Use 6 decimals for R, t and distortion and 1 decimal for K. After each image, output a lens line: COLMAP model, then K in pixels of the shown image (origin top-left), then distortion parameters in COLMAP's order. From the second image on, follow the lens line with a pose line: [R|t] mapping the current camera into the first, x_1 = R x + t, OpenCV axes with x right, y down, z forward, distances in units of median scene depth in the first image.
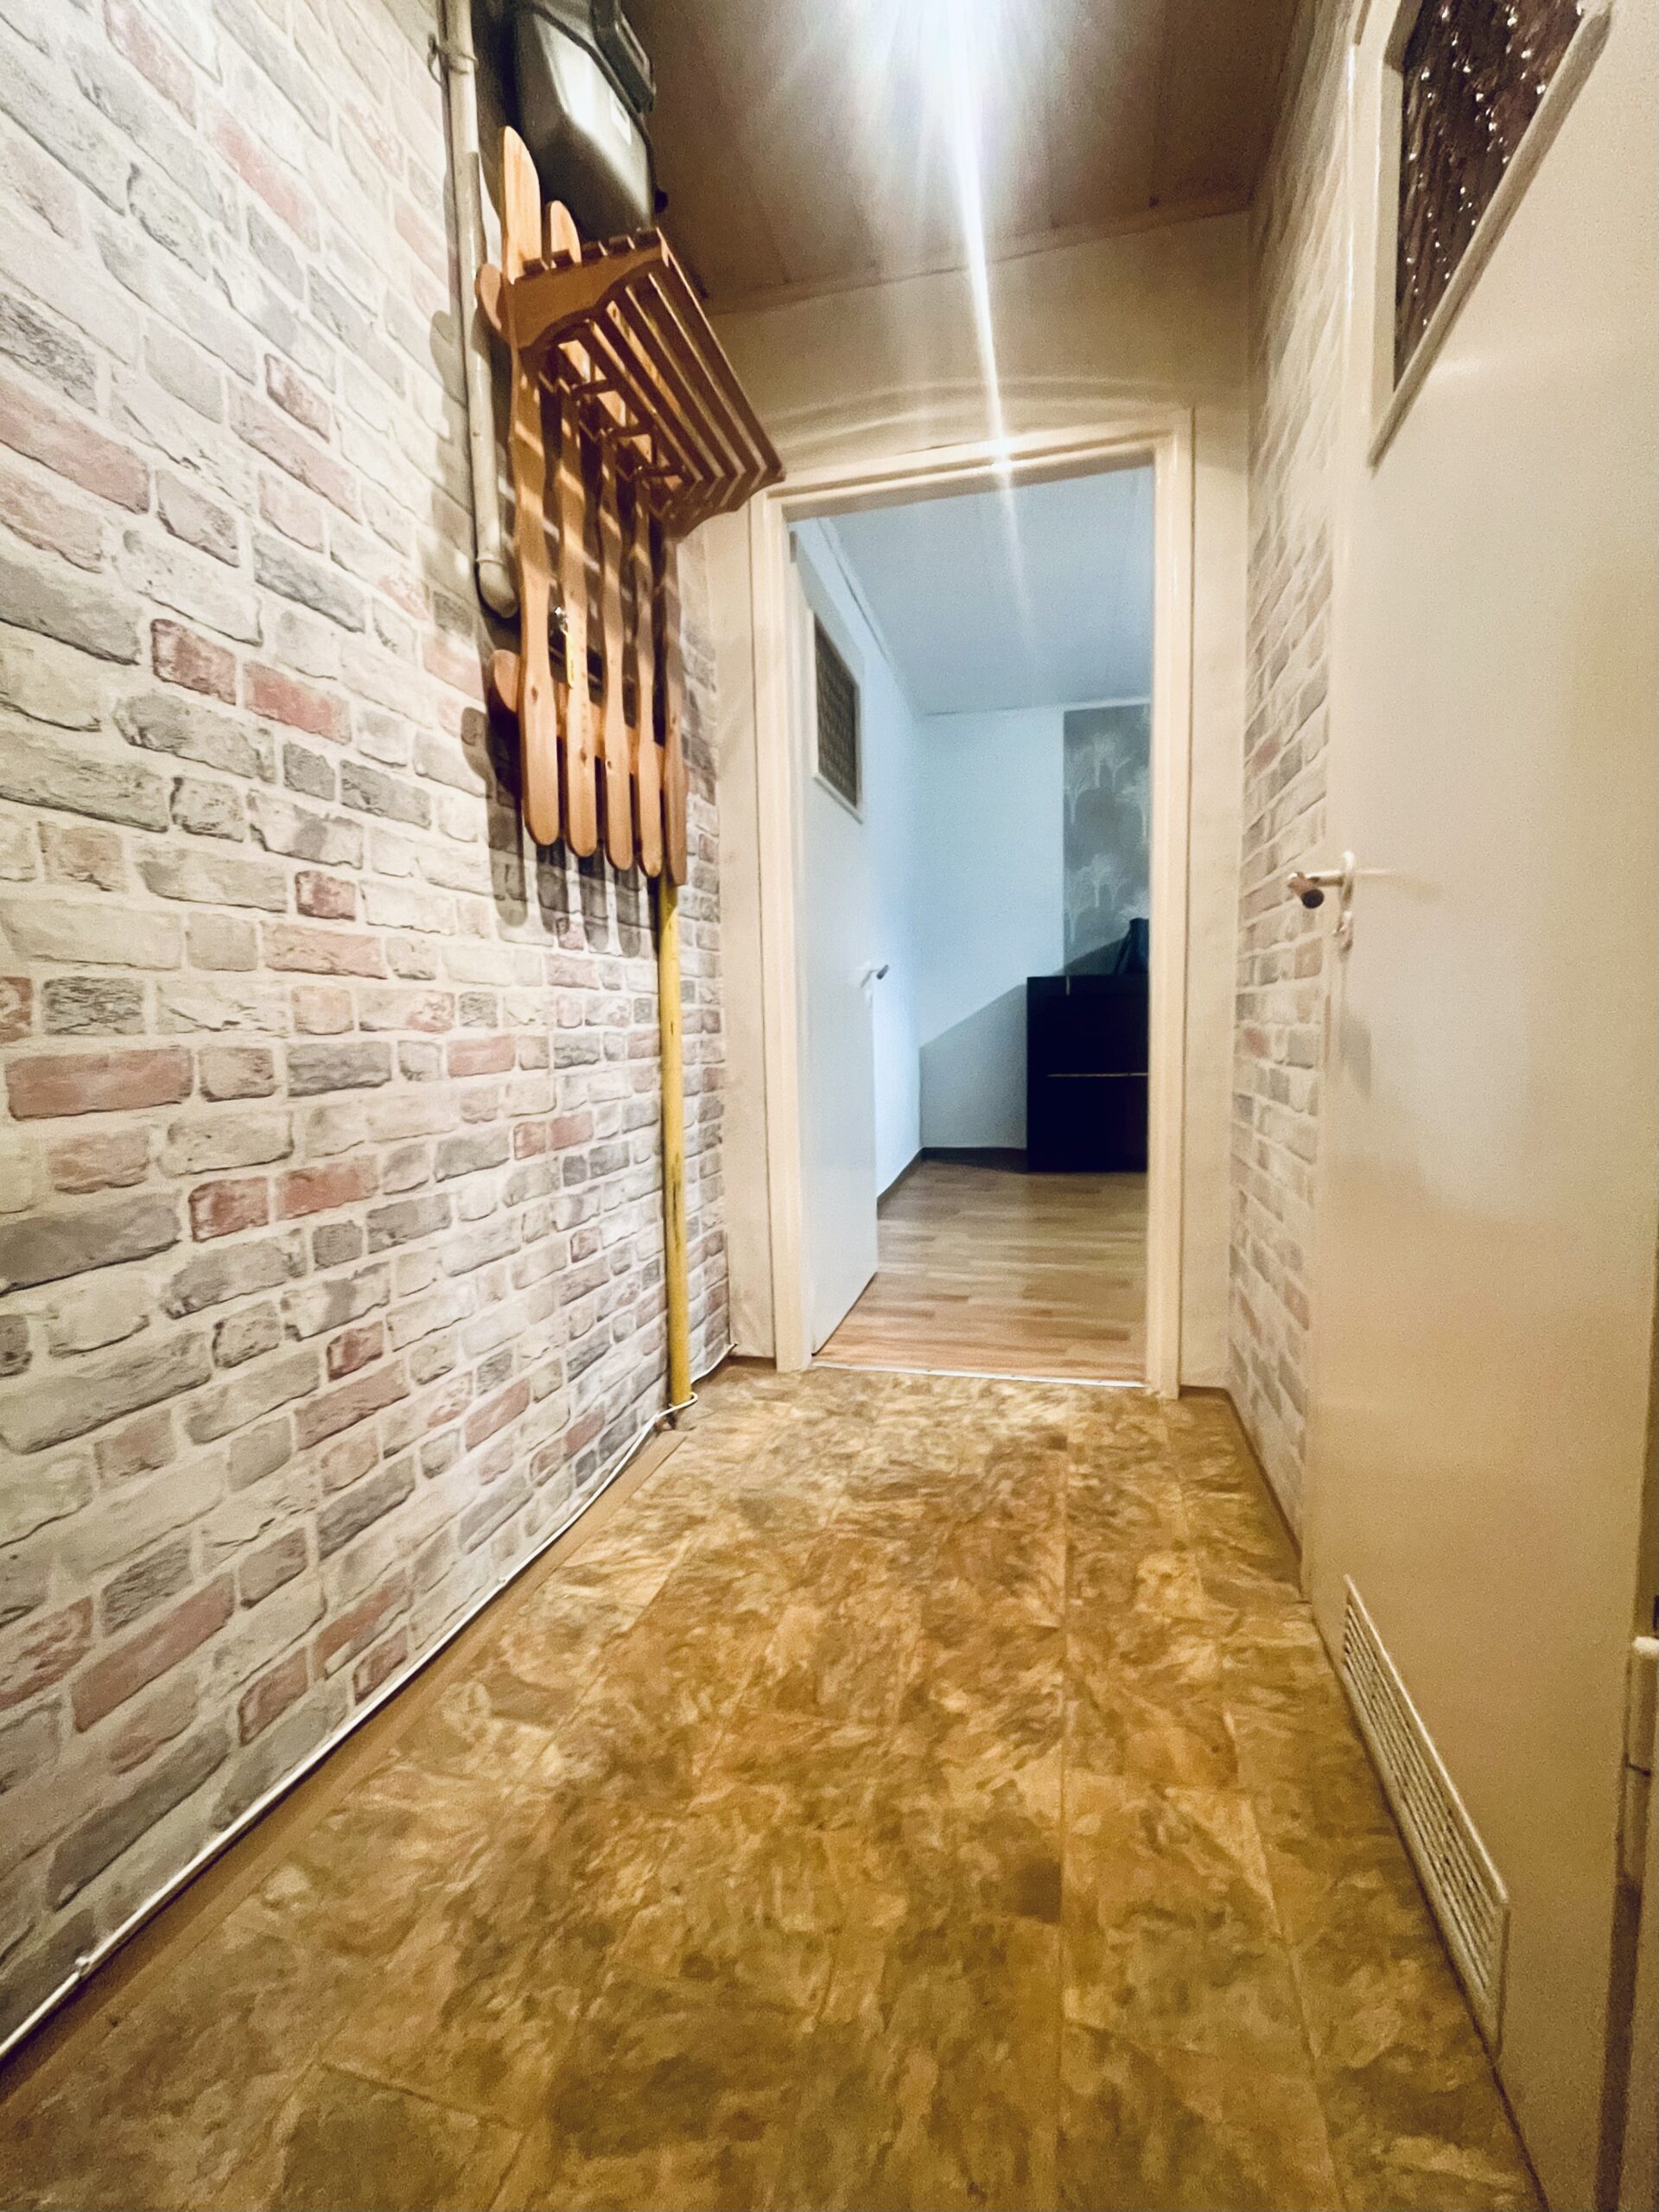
lens RADIAL K [[899.3, 0, 829.5], [0, 899.3, 1106.0], [0, 0, 1]] dist [-0.000548, -0.000016]
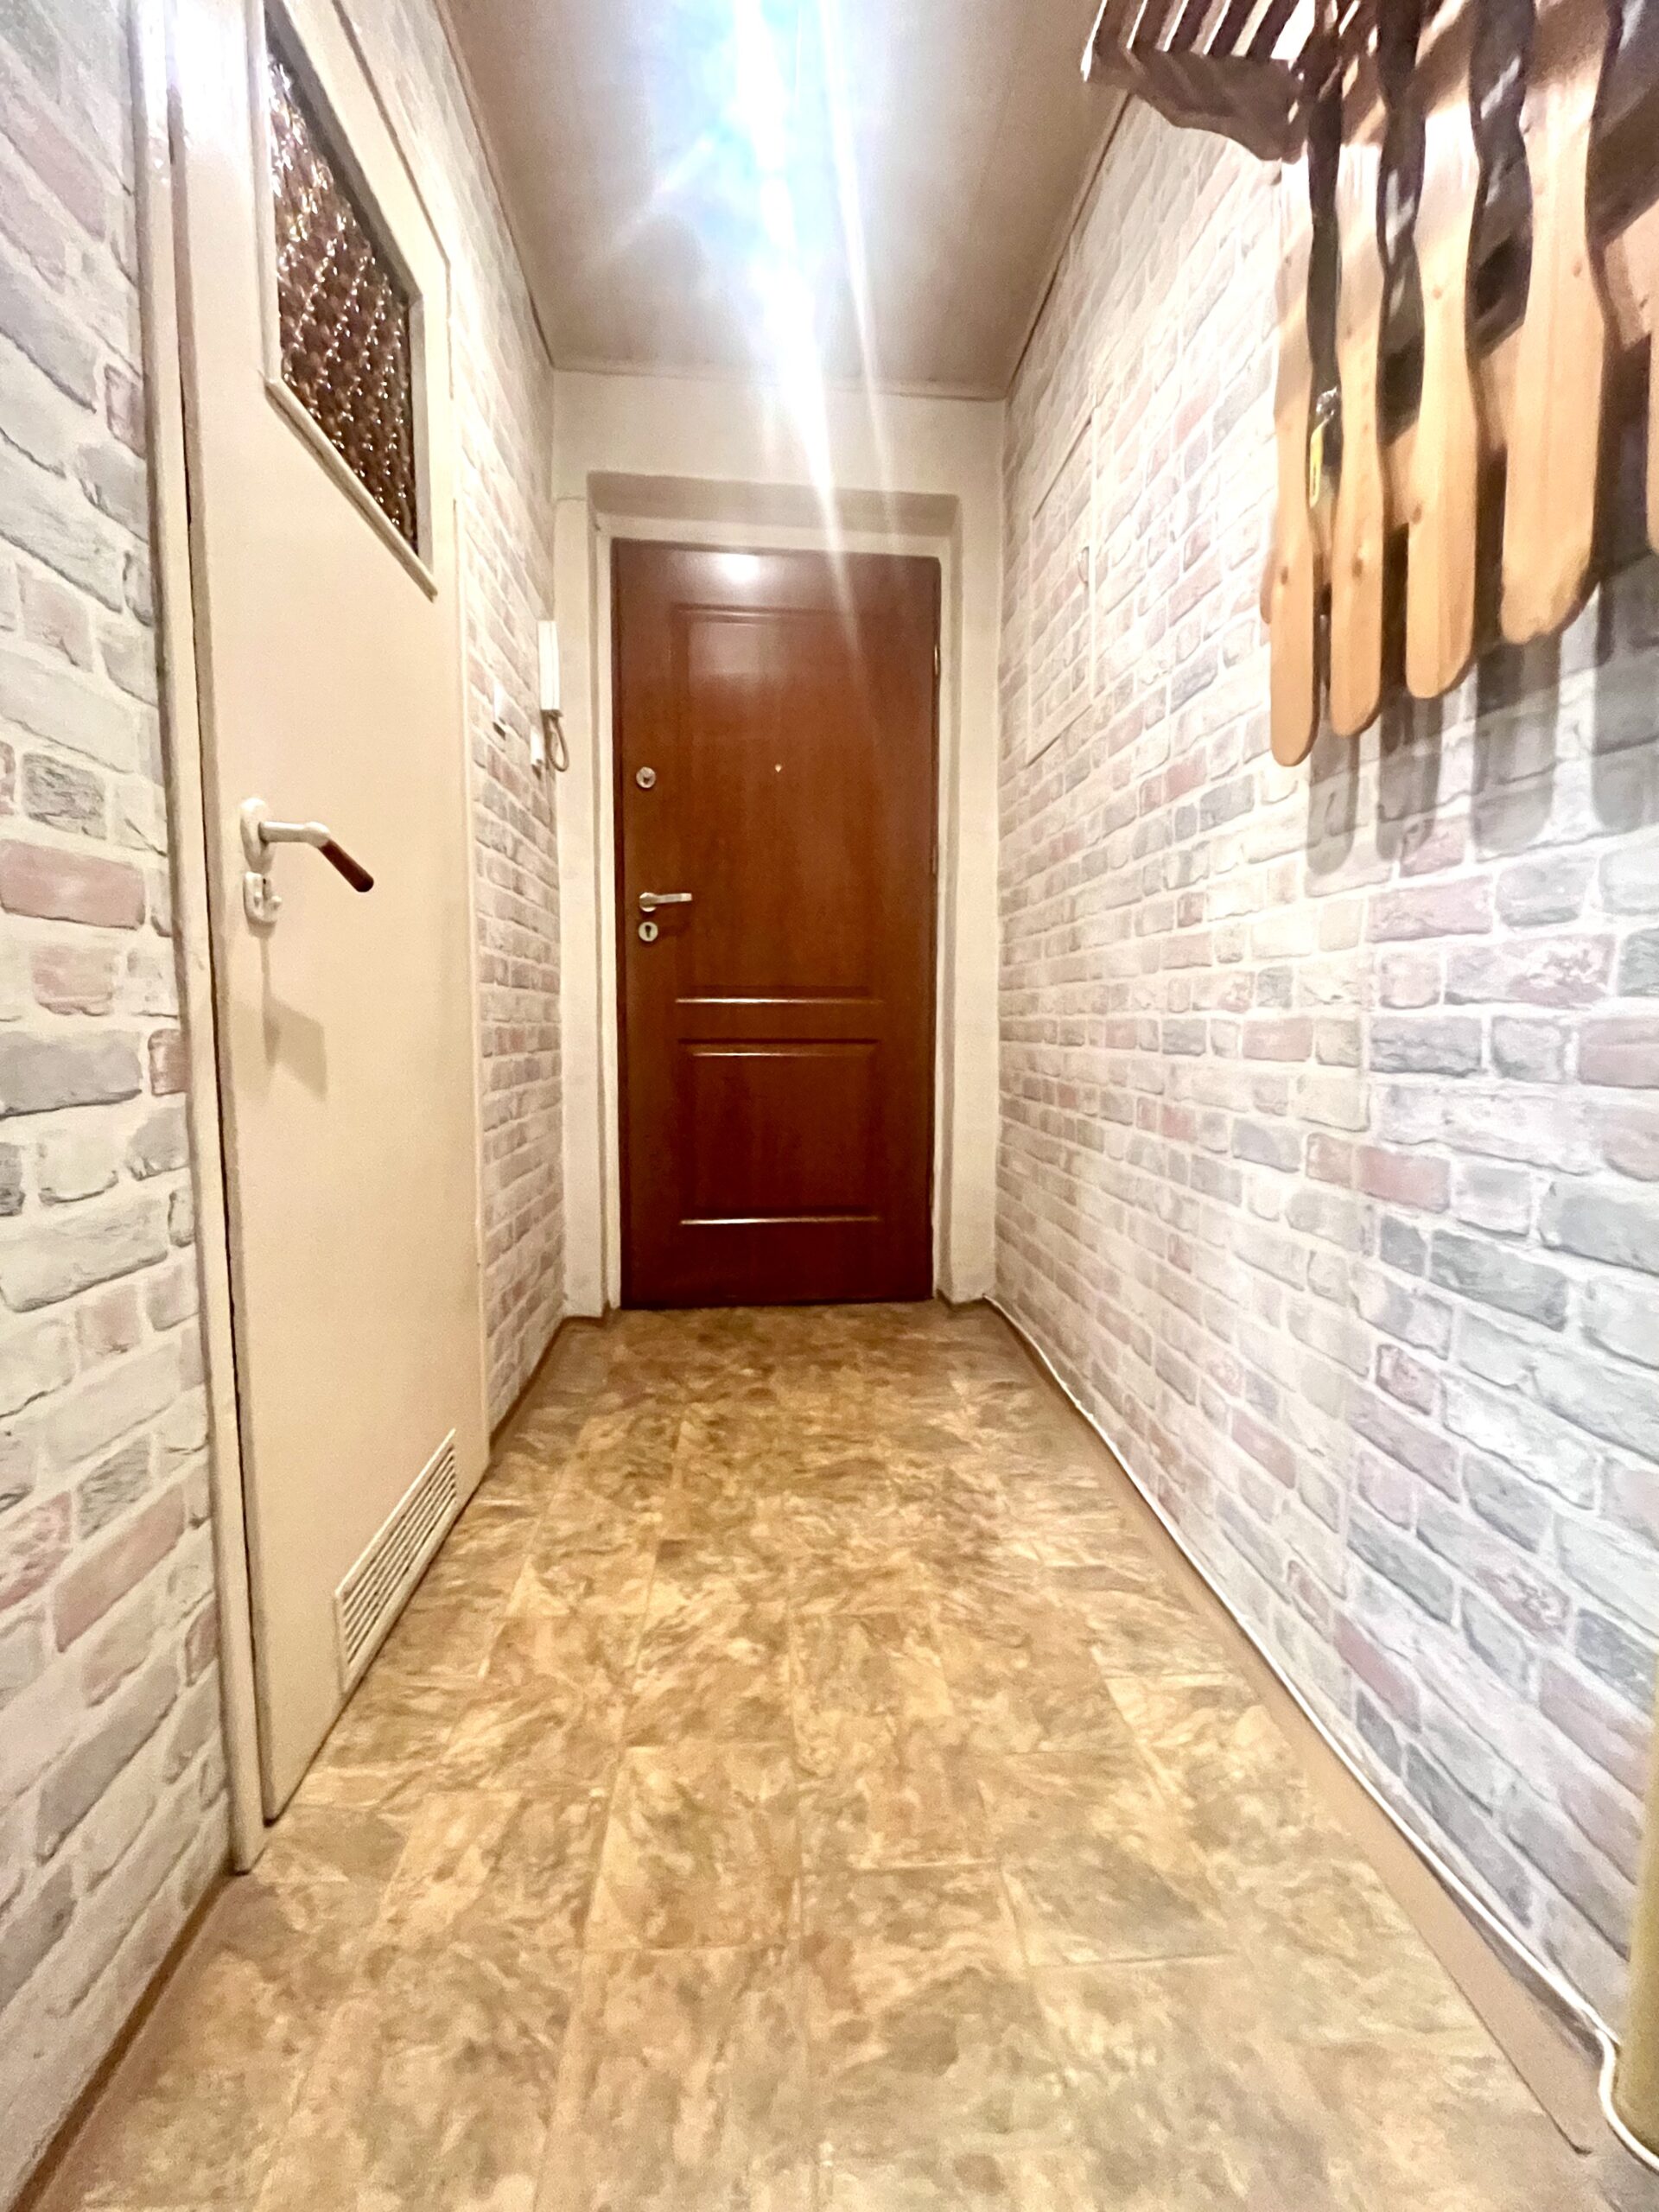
lens RADIAL K [[899.3, 0, 829.5], [0, 899.3, 1106.0], [0, 0, 1]] dist [-0.000548, -0.000016]
pose [[-0.941030, 0.046138, -0.335162, 0.306903], [-0.019740, 0.981483, 0.190532, -0.143249], [0.337746, 0.185912, -0.922694, 1.589991]]
